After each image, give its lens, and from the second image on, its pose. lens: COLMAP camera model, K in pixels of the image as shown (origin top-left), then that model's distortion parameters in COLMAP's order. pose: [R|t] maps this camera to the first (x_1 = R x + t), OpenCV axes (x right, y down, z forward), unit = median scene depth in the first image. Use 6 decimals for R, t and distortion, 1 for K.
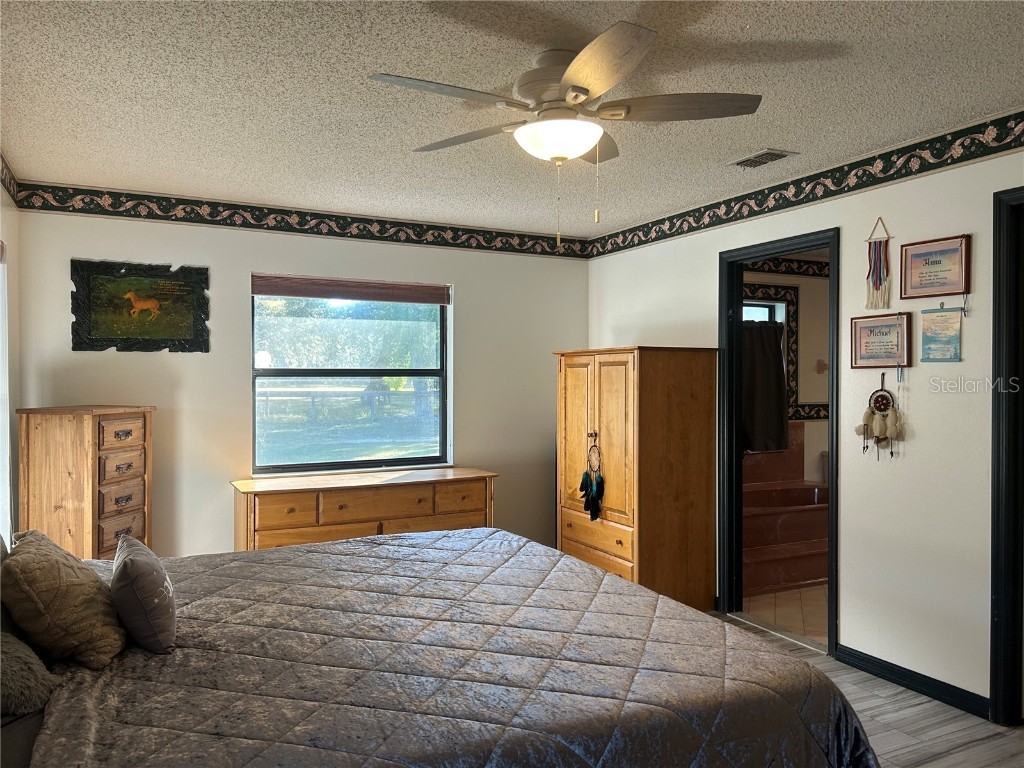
lens RADIAL K [[774.5, 0, 515.3], [0, 774.5, 385.3], [0, 0, 1]] dist [0.057331, -0.066434]
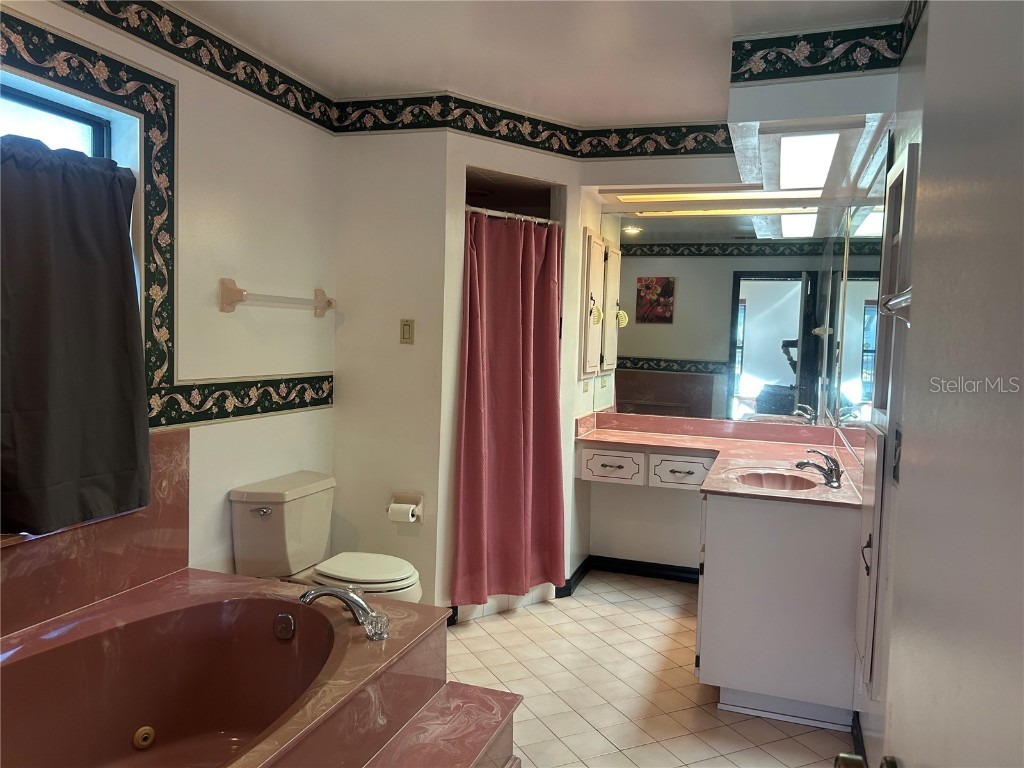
lens RADIAL K [[774.5, 0, 512.4], [0, 774.5, 382.4], [0, 0, 1]] dist [0.057331, -0.066434]
pose [[0.712950, -0.018726, 0.700964, 0.206069], [-0.020649, 0.998649, 0.047680, 0.000199], [-0.700910, -0.048468, 0.711601, 0.595080]]
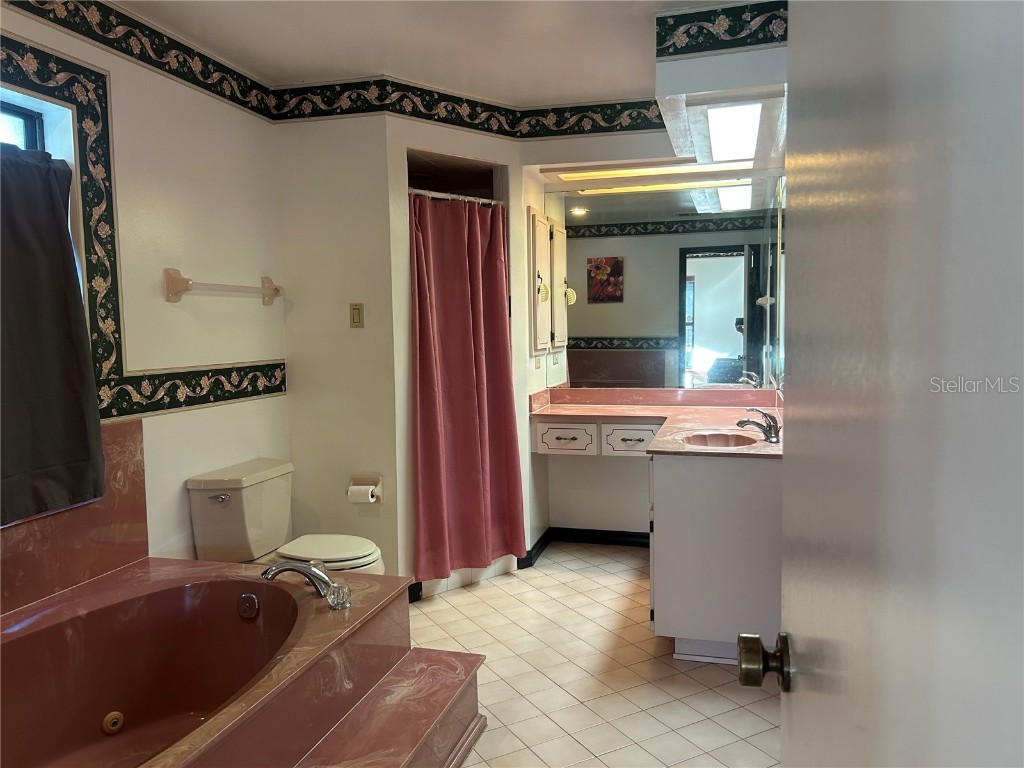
lens RADIAL K [[774.5, 0, 516.5], [0, 774.5, 384.4], [0, 0, 1]] dist [0.057331, -0.066434]
pose [[0.671180, -0.065014, 0.738438, 0.201628], [0.027246, 0.997637, 0.063070, 0.008593], [-0.740794, -0.022212, 0.671365, 0.581815]]
